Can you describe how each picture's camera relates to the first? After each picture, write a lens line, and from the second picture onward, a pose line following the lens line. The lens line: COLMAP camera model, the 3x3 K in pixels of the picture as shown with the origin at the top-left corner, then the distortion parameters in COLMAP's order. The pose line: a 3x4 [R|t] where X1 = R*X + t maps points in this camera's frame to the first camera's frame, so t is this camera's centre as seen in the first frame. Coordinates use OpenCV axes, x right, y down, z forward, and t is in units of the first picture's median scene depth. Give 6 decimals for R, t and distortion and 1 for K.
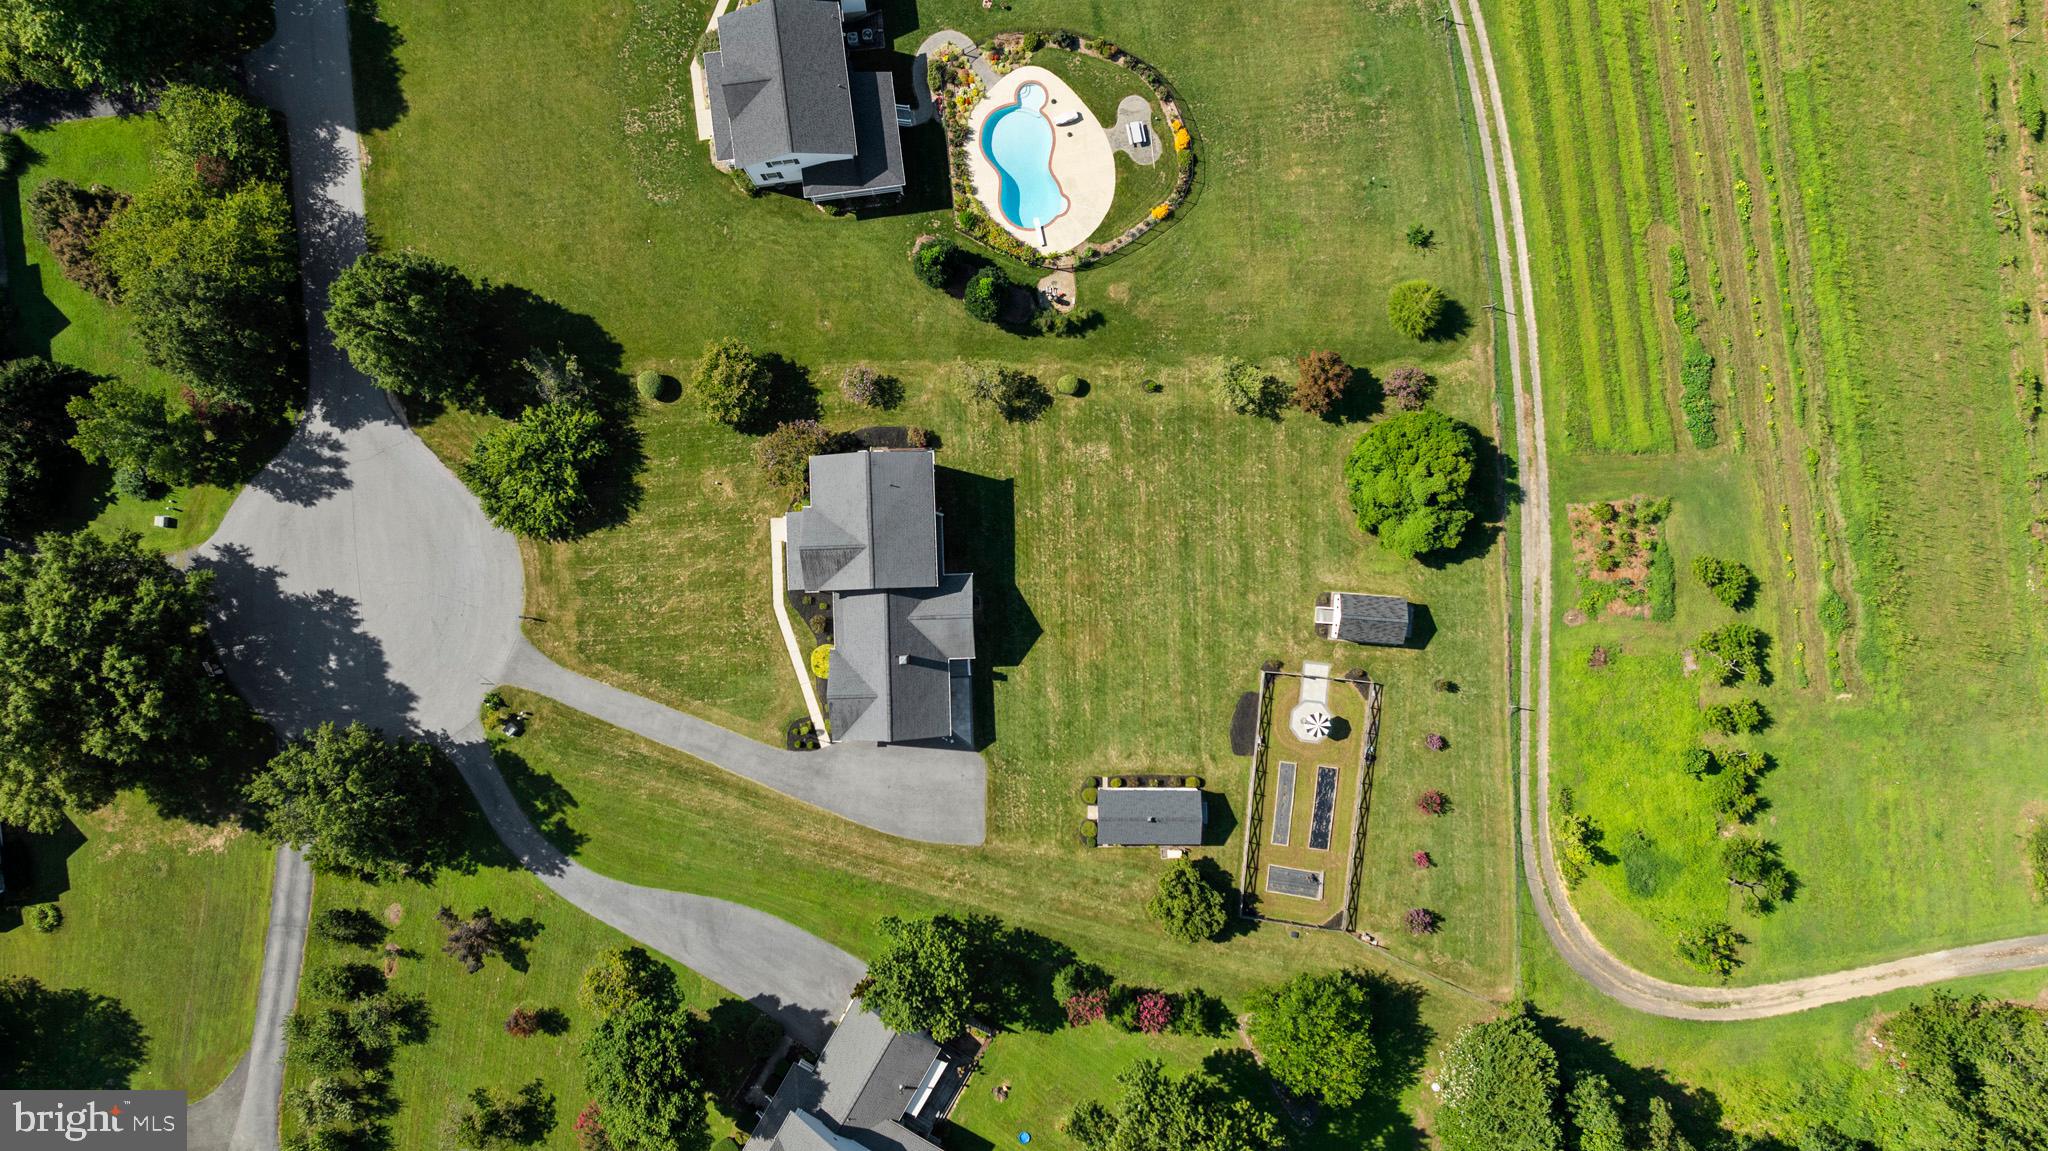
lens RADIAL K [[1447.4, 0, 1023.5], [0, 1447.4, 573.2], [0, 0, 1]] dist [-0.027241, 0.019129]
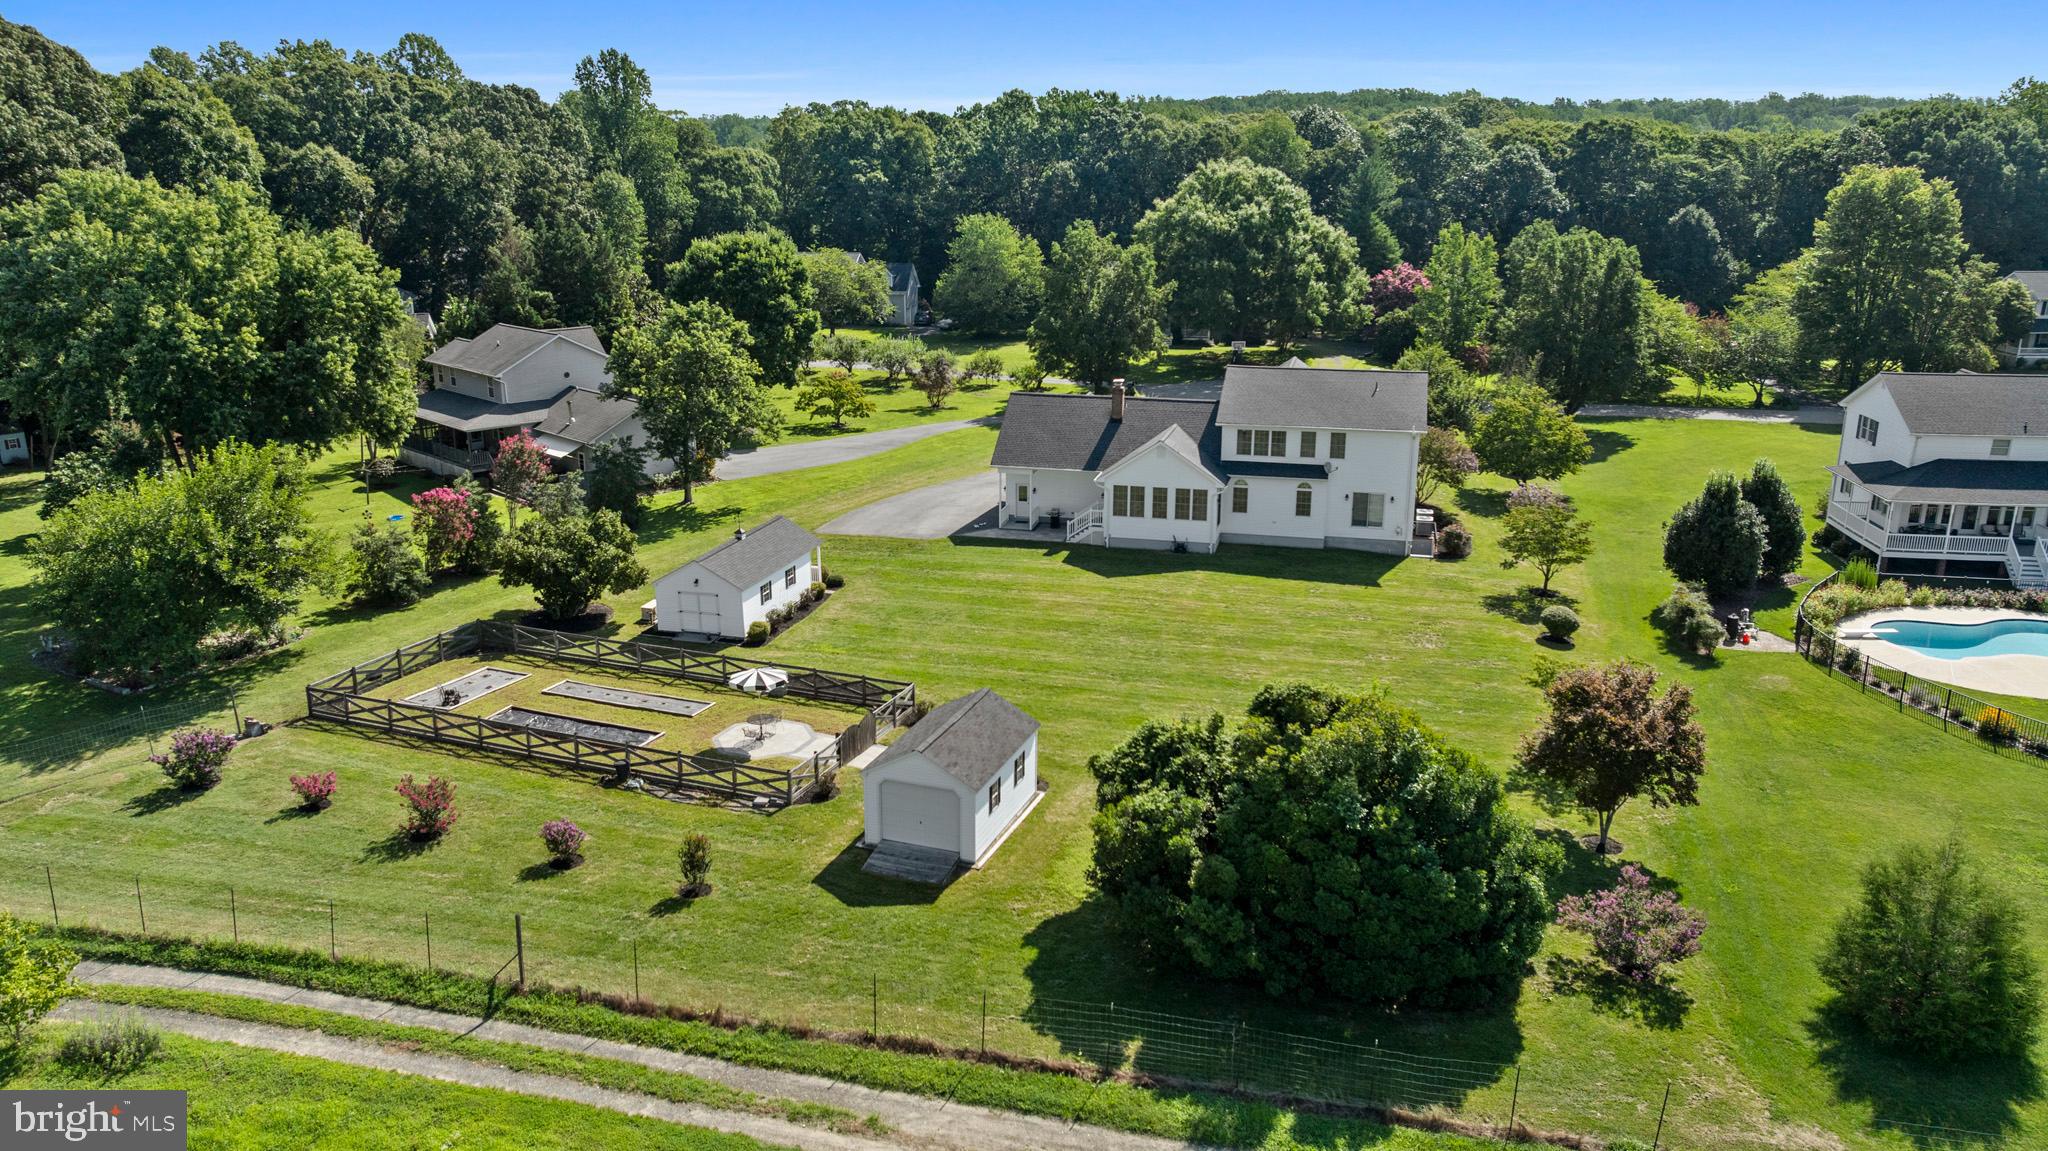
lens RADIAL K [[1447.4, 0, 1019.1], [0, 1447.4, 577.8], [0, 0, 1]] dist [-0.027241, 0.019129]
pose [[-0.275104, 0.266473, -0.923748, 0.559989], [-0.961375, -0.067501, 0.266838, -0.080418], [0.008751, 0.961476, 0.274751, 0.838810]]
